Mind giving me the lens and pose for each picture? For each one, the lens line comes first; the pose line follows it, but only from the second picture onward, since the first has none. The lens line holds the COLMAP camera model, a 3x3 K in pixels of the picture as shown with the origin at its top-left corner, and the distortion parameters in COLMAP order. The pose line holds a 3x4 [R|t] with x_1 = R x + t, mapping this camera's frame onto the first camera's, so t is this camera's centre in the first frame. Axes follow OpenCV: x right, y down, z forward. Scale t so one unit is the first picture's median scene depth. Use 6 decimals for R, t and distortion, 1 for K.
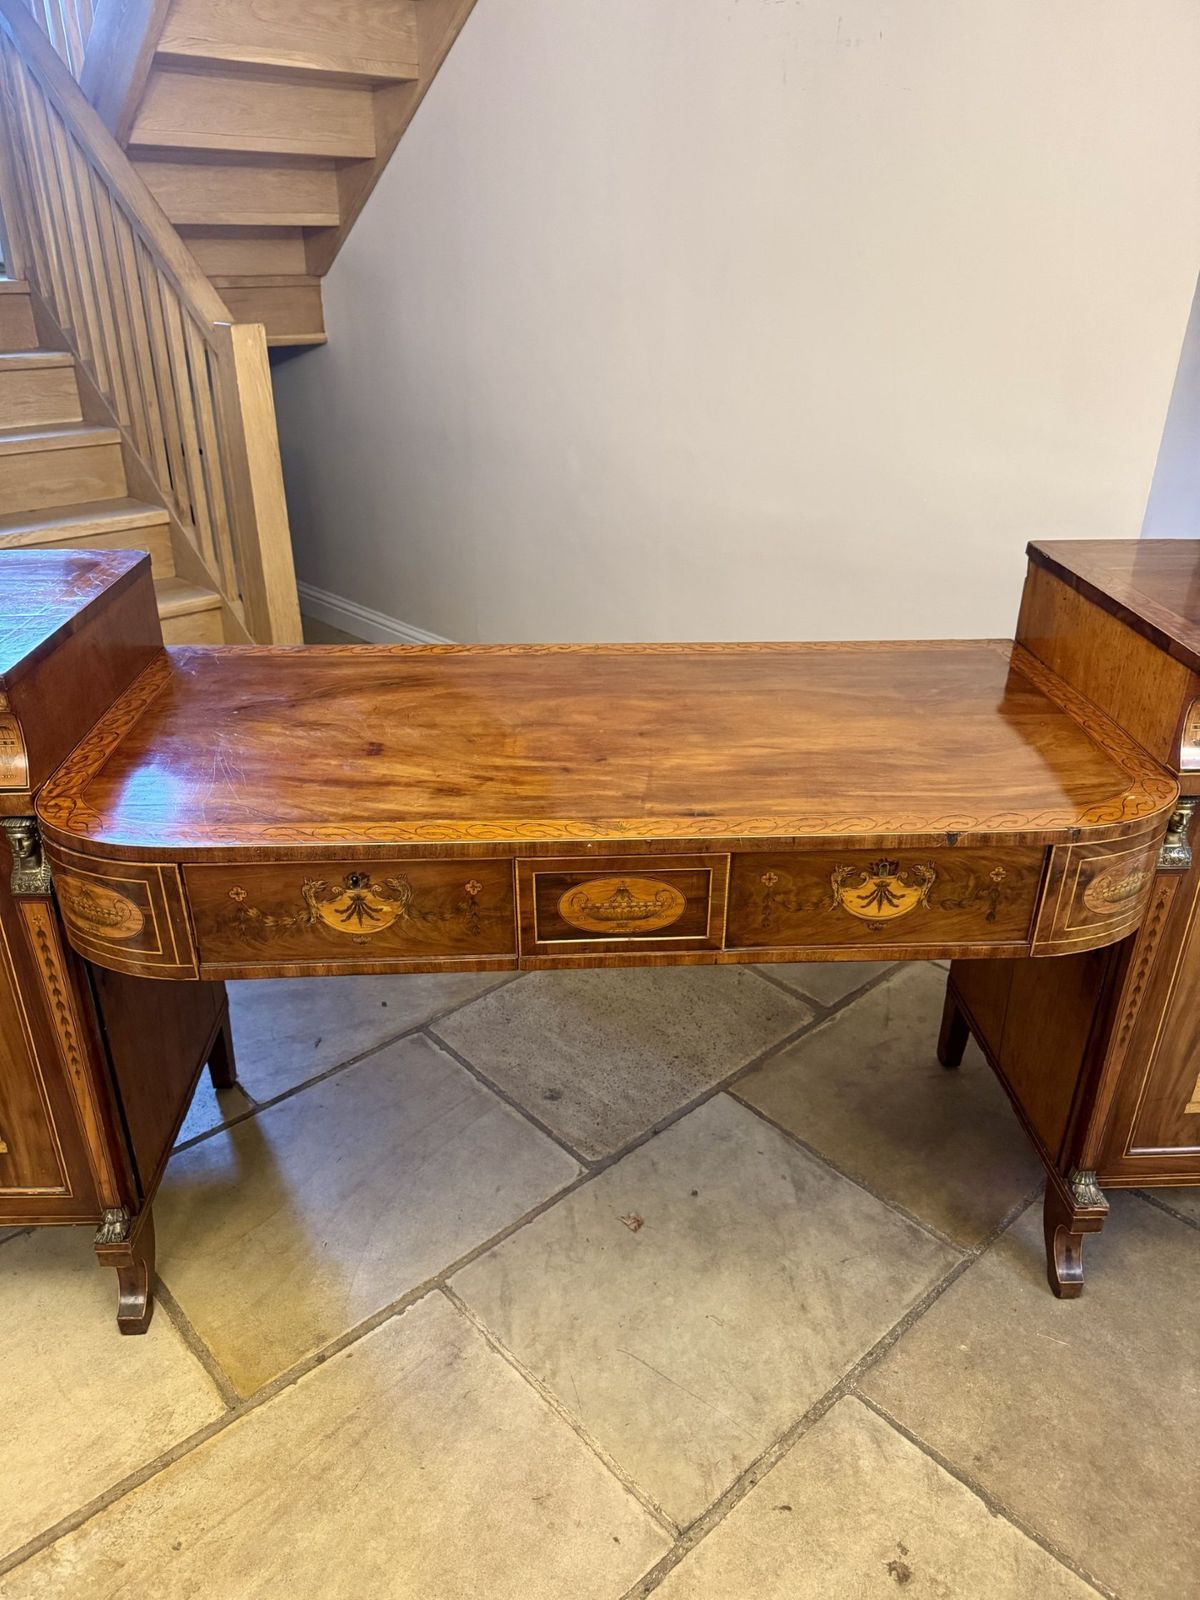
lens RADIAL K [[1133.2, 0, 593.4], [0, 1133.2, 806.5], [0, 0, 1]] dist [0.081589, -0.115291]
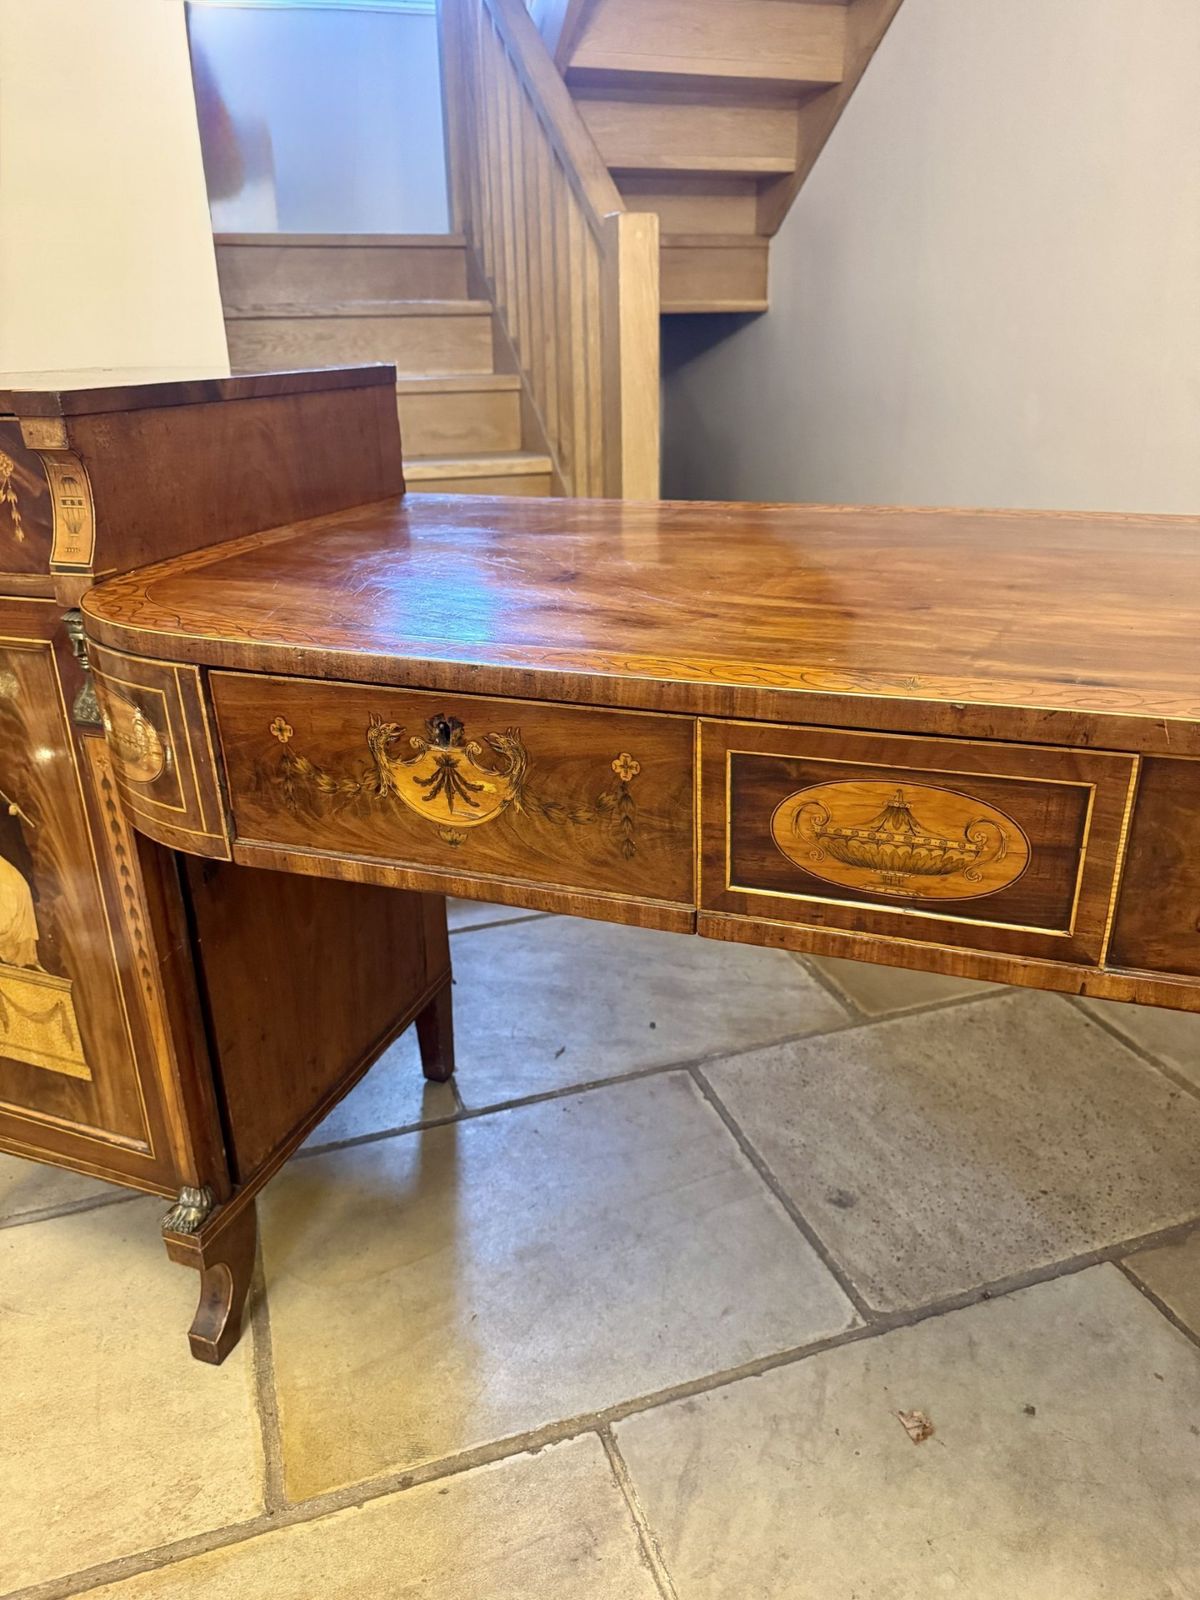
lens RADIAL K [[1133.2, 0, 593.4], [0, 1133.2, 806.5], [0, 0, 1]] dist [0.081589, -0.115291]
pose [[0.919192, 0.129639, -0.371860, 0.074388], [-0.154108, 0.987372, -0.036716, 0.092996], [0.362404, 0.091055, 0.927563, 0.385048]]
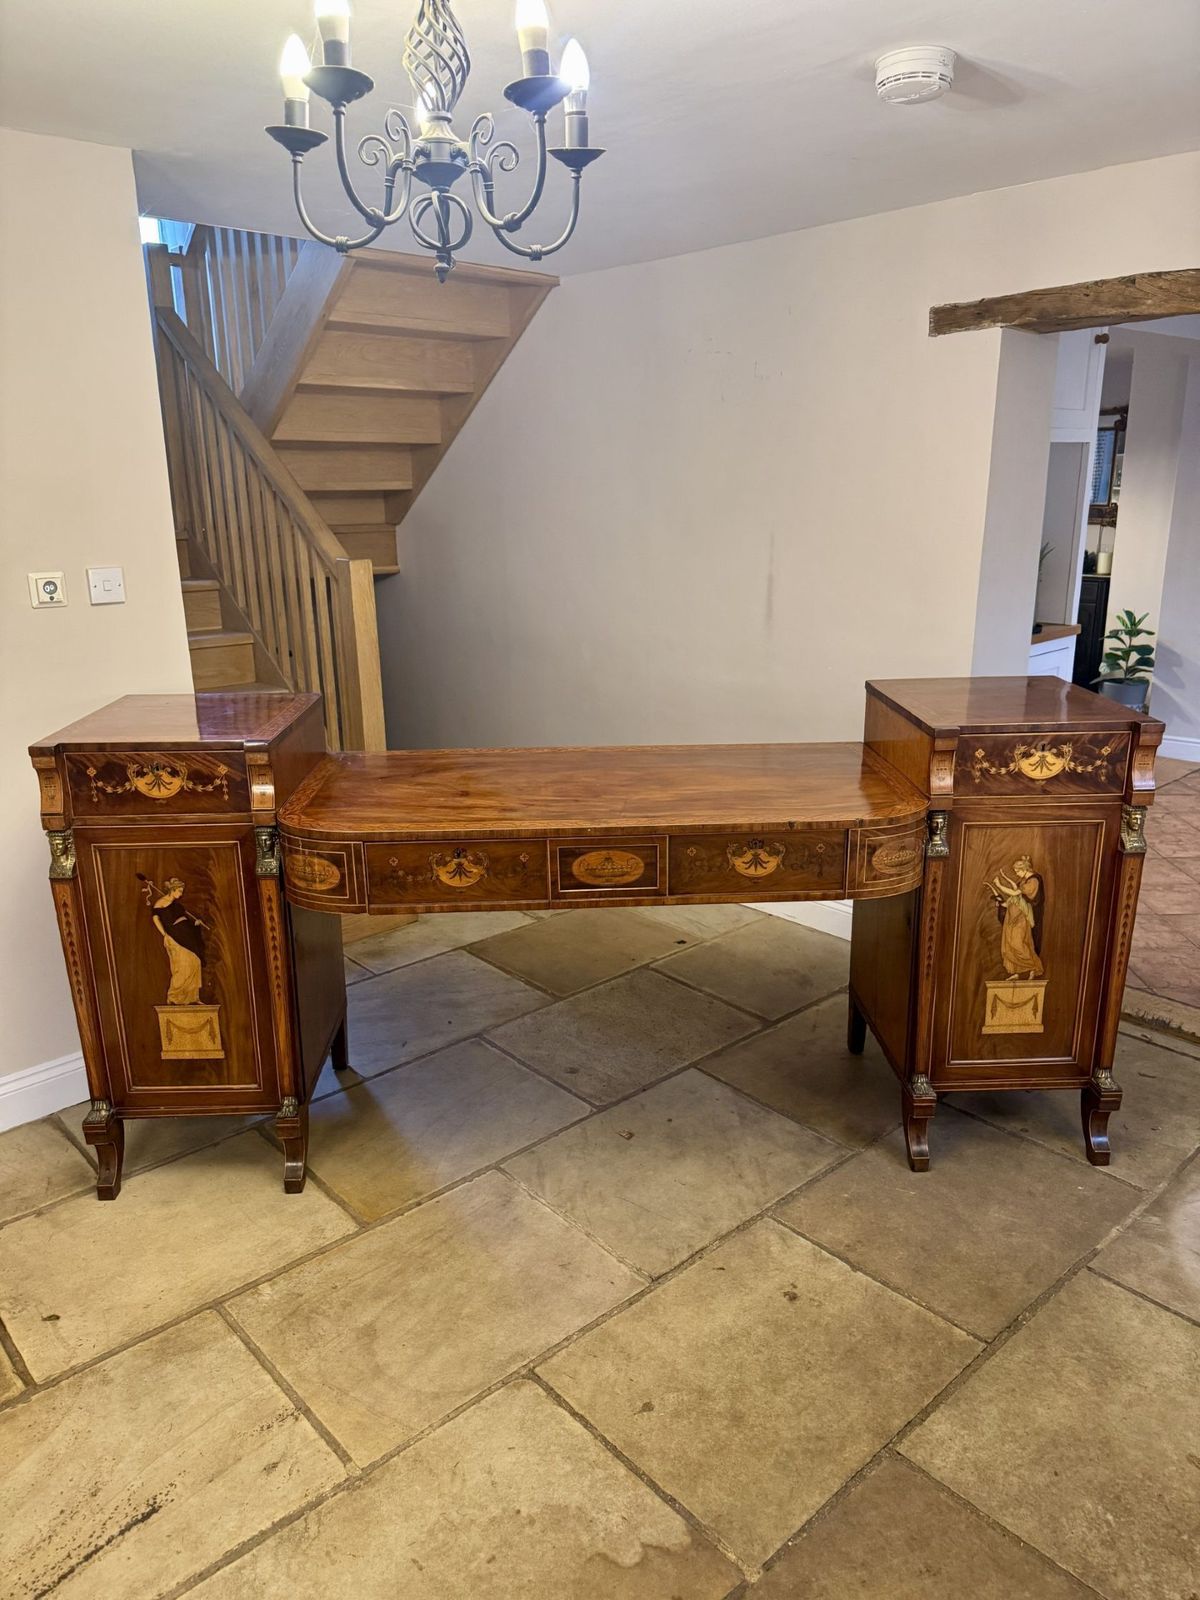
lens RADIAL K [[1126.9, 0, 601.0], [0, 1126.9, 802.4], [0, 0, 1]] dist [0.181260, -0.402379]
pose [[0.999830, -0.013770, -0.012237, 0.030179], [0.011306, 0.983136, -0.182523, 0.253522], [0.014544, 0.182354, 0.983125, -0.612681]]
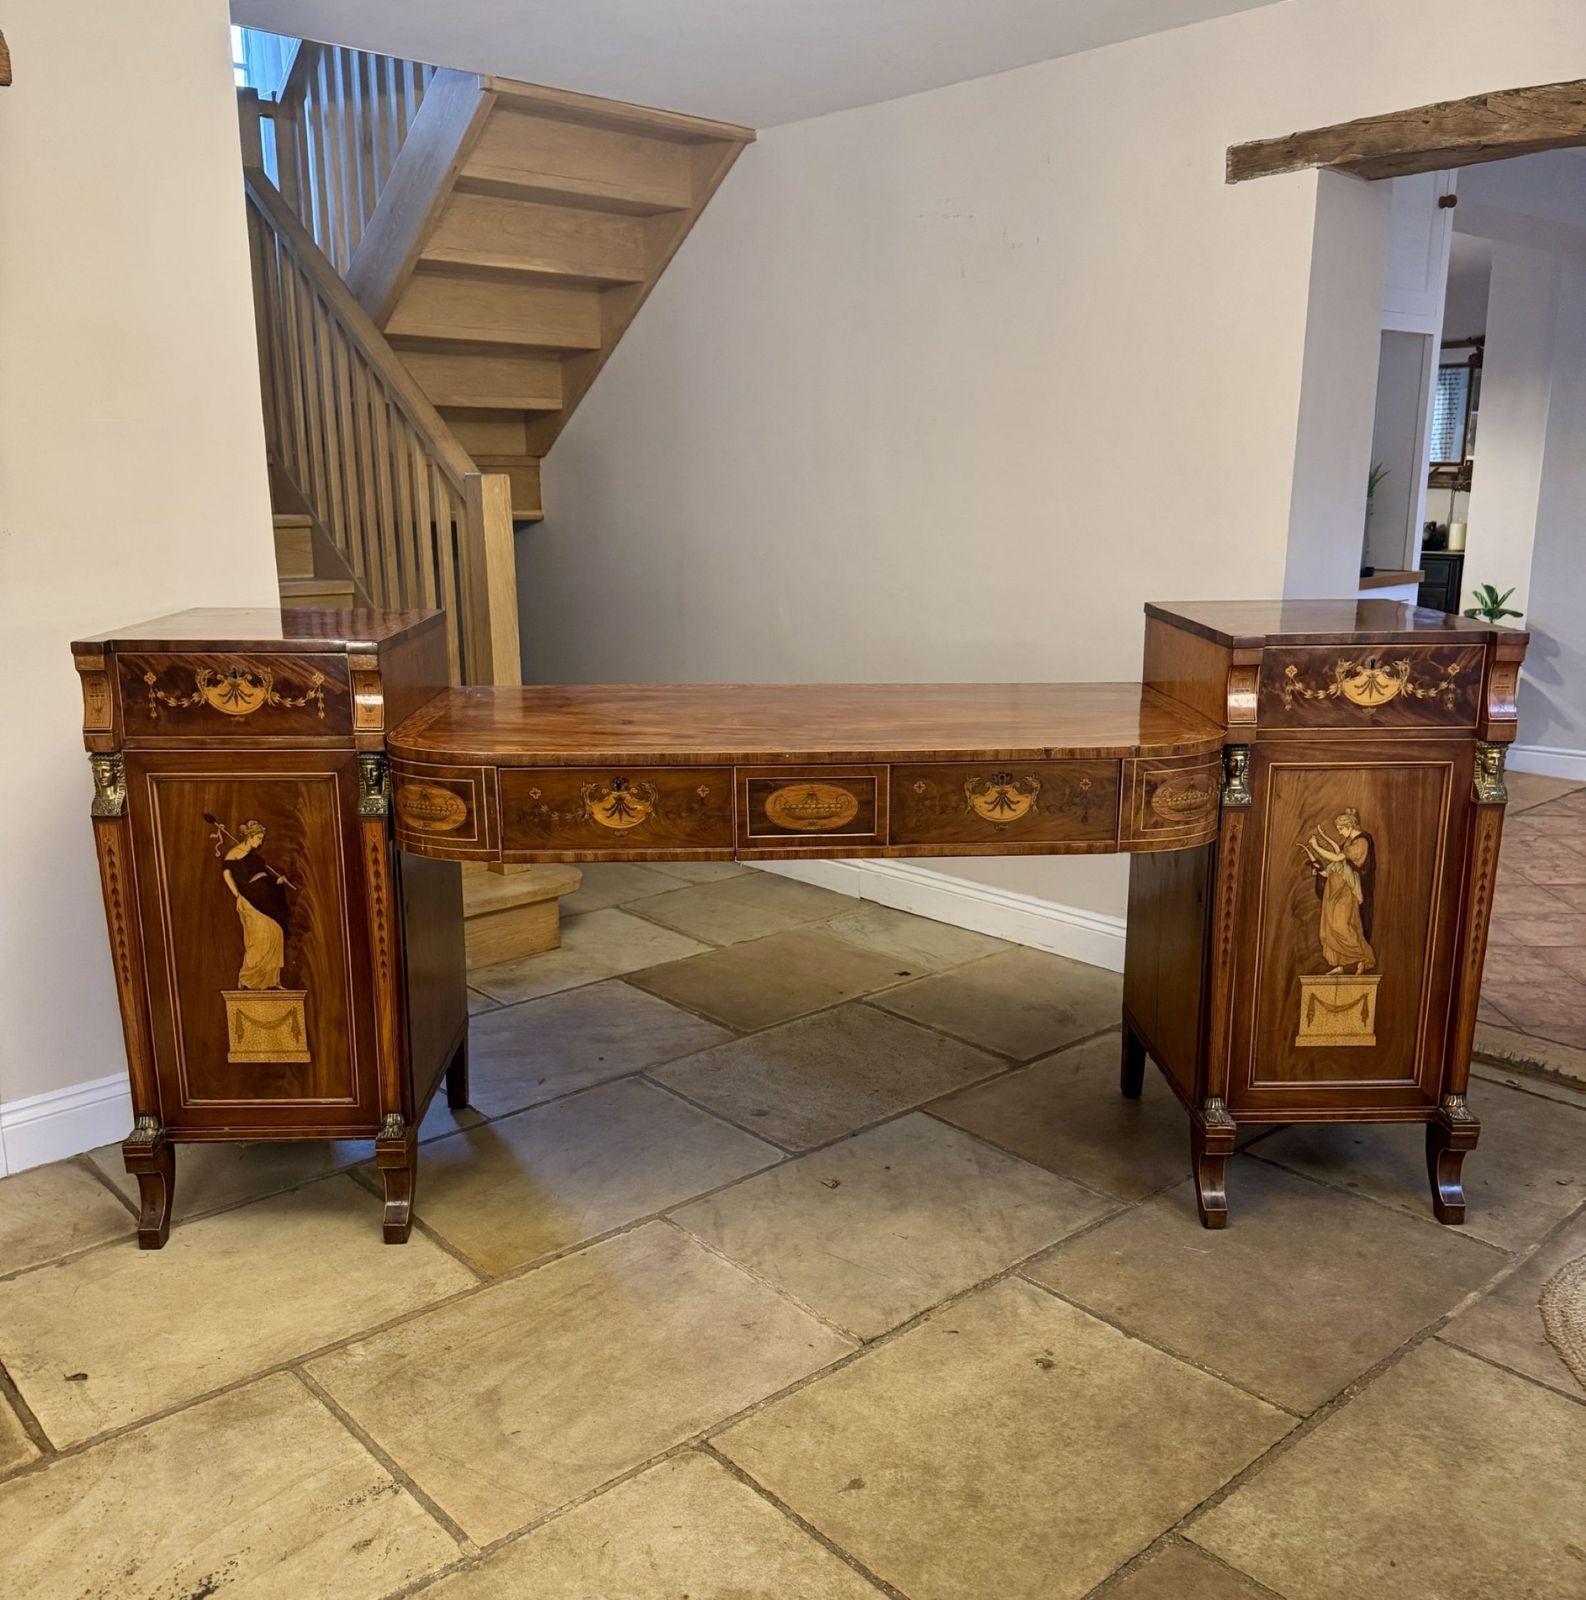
lens RADIAL K [[1487.2, 0, 792.9], [0, 1487.2, 818.9], [0, 0, 1]] dist [0.169616, -0.364314]
pose [[0.999872, -0.003242, -0.015675, 0.025438], [-0.000442, 0.973322, -0.229444, 0.423542], [0.016001, 0.229422, 0.973196, -0.612817]]
